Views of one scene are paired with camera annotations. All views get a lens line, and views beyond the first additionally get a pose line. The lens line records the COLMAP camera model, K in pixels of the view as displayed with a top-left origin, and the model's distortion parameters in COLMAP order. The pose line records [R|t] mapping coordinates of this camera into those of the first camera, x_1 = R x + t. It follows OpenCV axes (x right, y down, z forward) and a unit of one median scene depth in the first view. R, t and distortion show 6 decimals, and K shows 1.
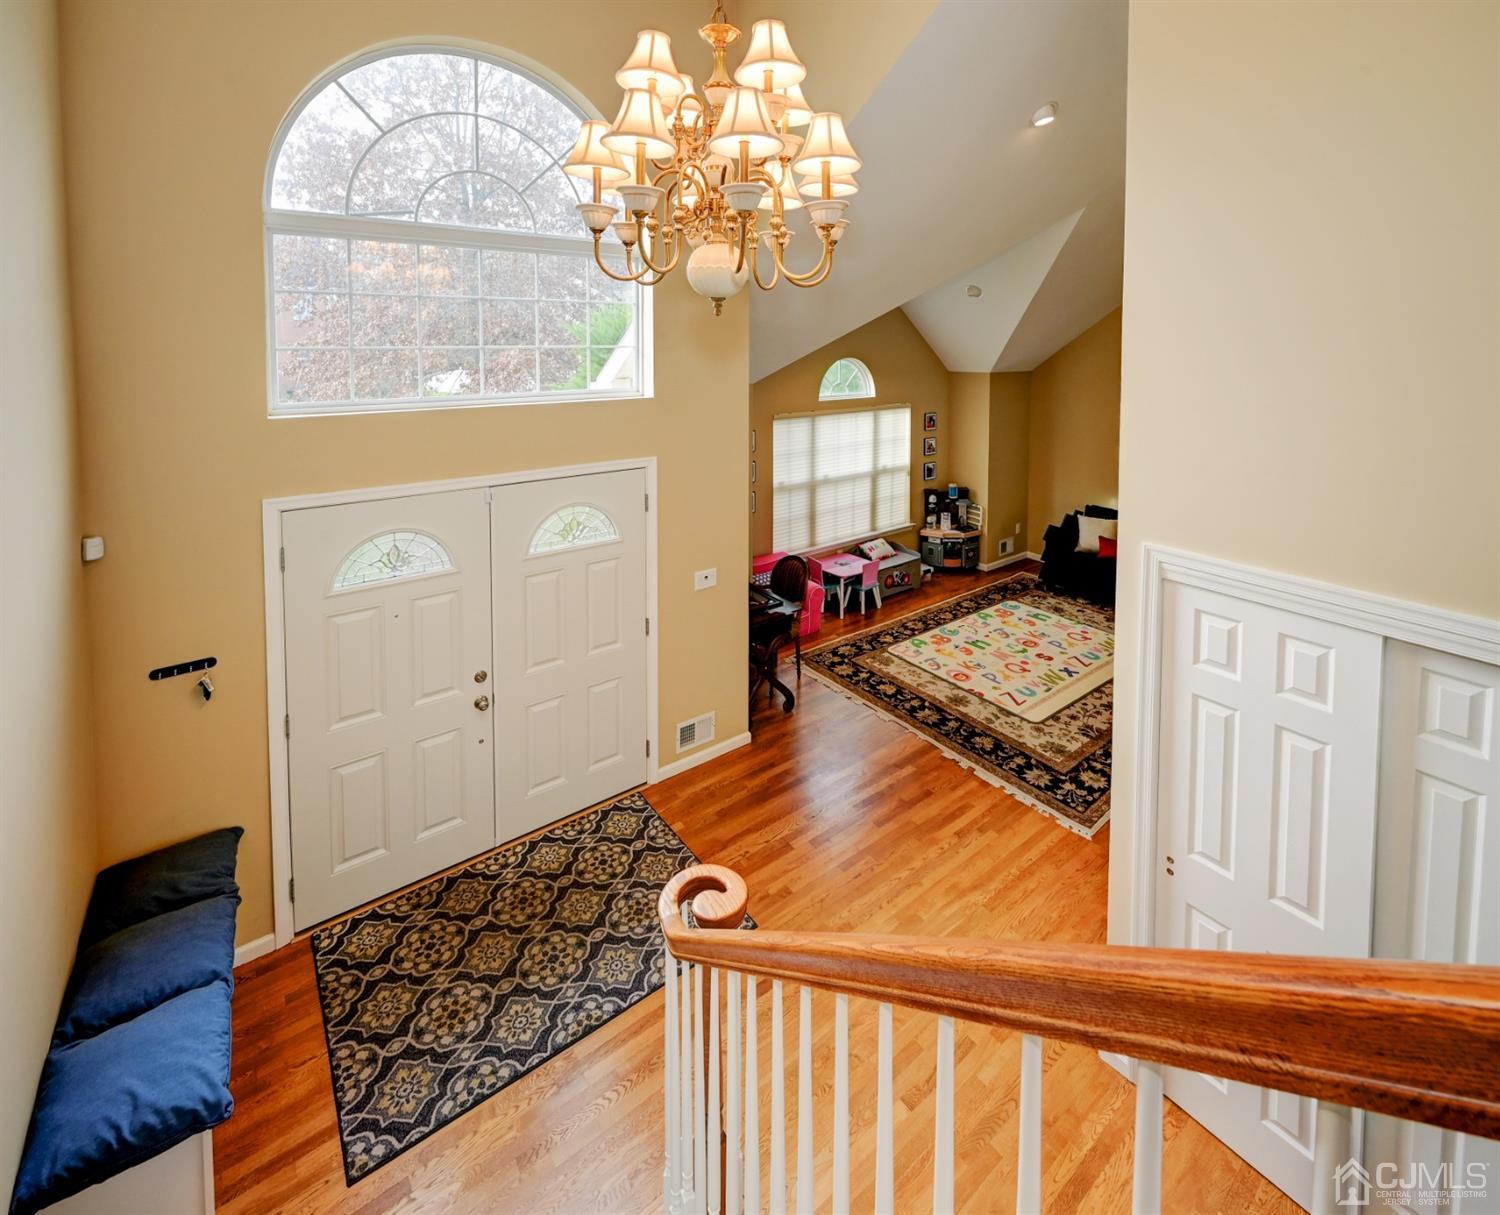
lens RADIAL K [[678.8, 0, 762.3], [0, 678.8, 376.3], [0, 0, 1]] dist [0.000653, -0.000462]
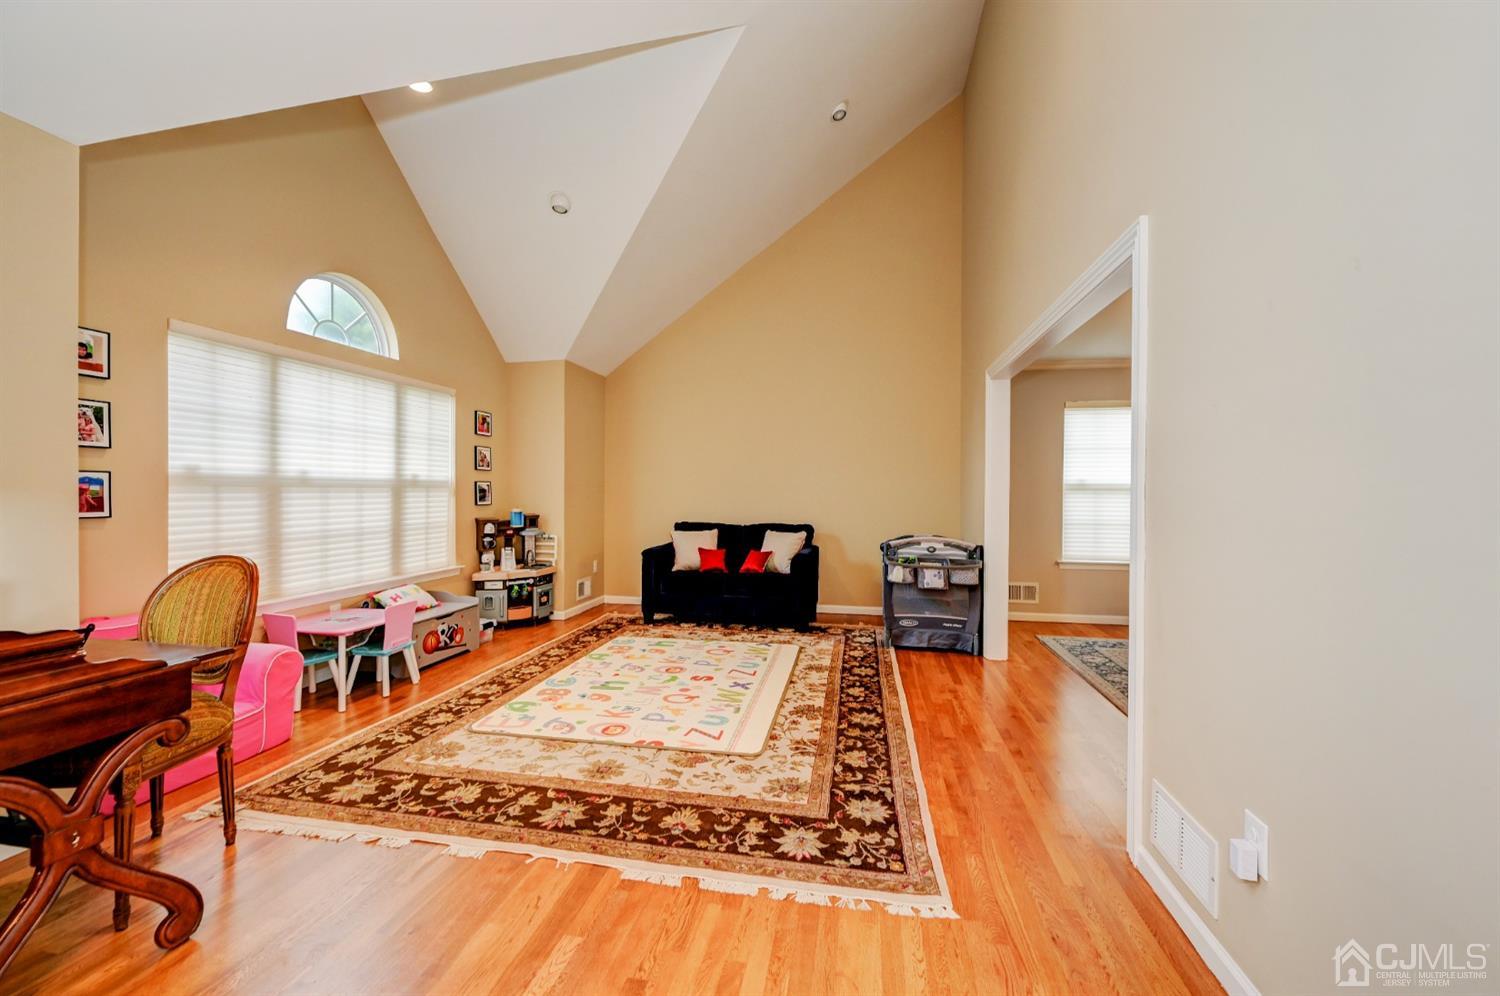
lens RADIAL K [[604.3, 0, 750.0], [0, 604.3, 498.0], [0, 0, 1]] dist [0.000315, -0.000113]
pose [[0.744000, -0.005091, 0.668161, 0.048492], [0.029008, 0.999274, -0.024686, 0.268229], [-0.667550, 0.037748, 0.743607, 0.538303]]
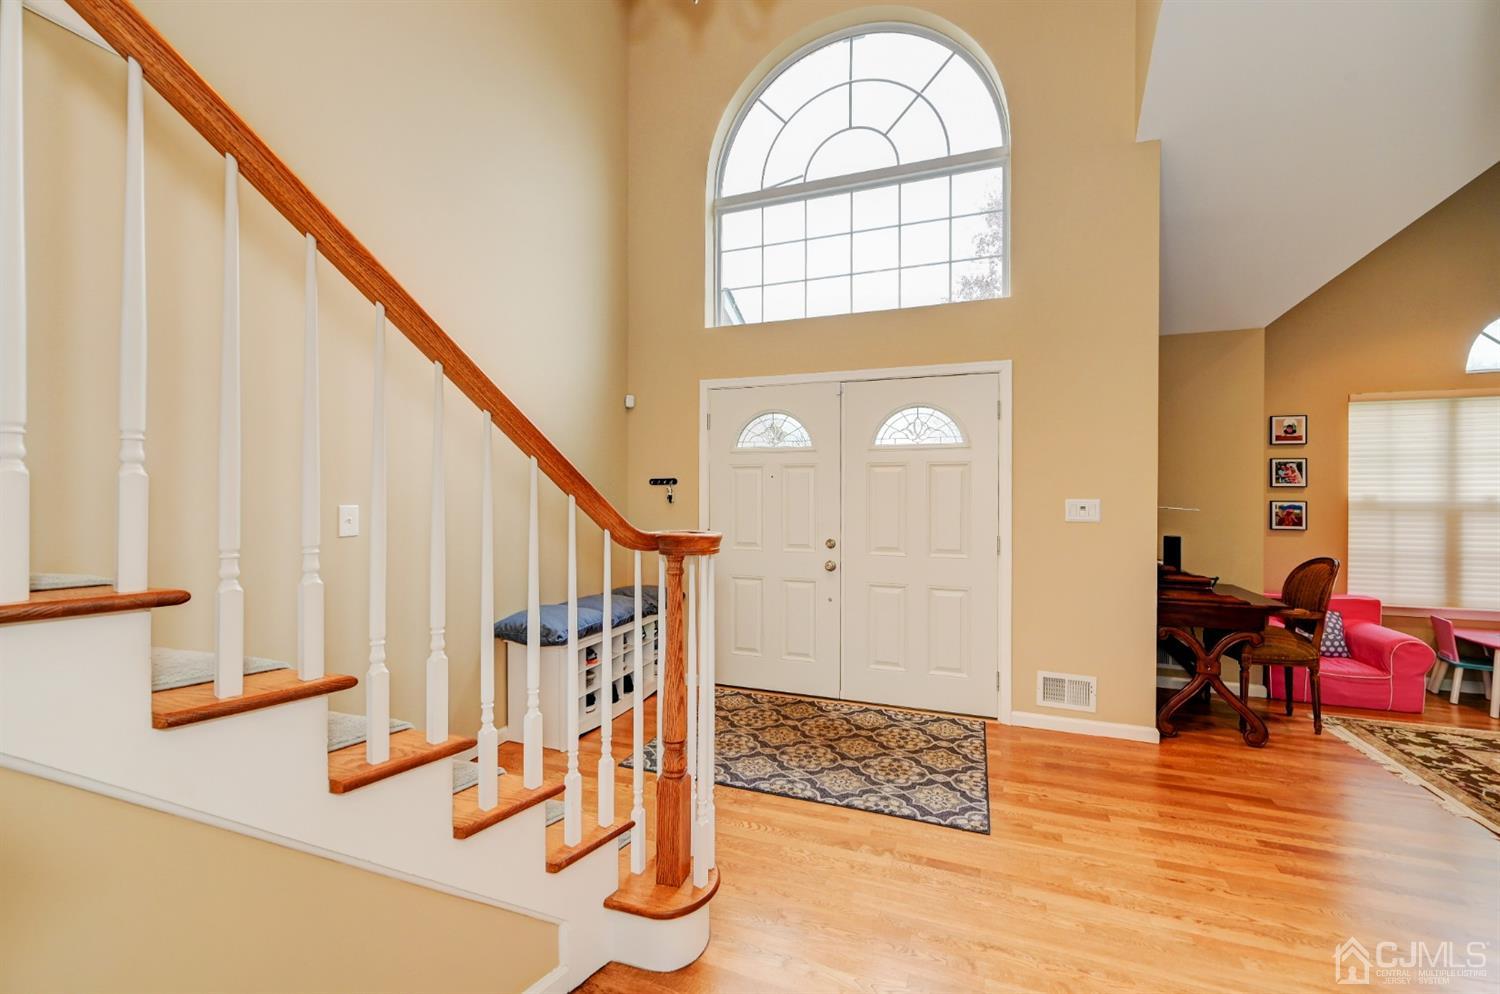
lens RADIAL K [[608.9, 0, 766.6], [0, 608.9, 493.8], [0, 0, 1]] dist [0.003574, 0.000597]
pose [[0.549285, -0.003207, -0.835629, 0.276060], [-0.043385, 0.998534, -0.032351, 0.265837], [0.834508, 0.054024, 0.548341, 0.215786]]
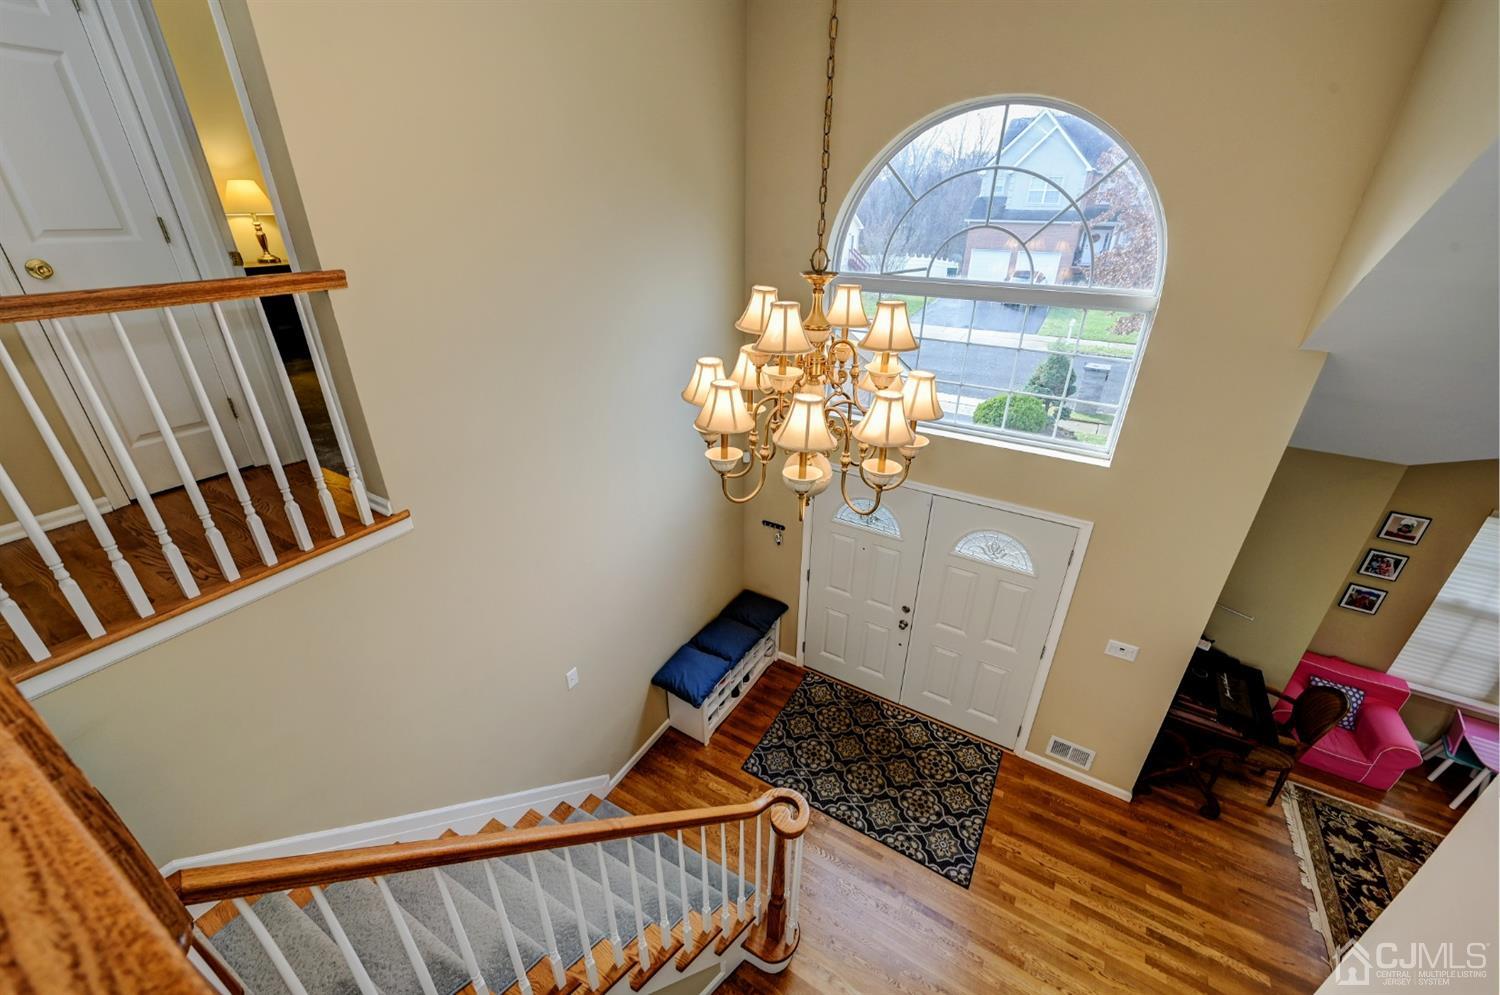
lens RADIAL K [[594.0, 0, 750.0], [0, 594.0, 497.5], [0, 0, 1]] dist [-0.001523, -0.000065]
pose [[0.372922, 0.414768, -0.829998, 0.286396], [-0.055749, 0.902927, 0.426164, -0.204577], [0.926186, -0.112654, 0.359844, 0.170392]]
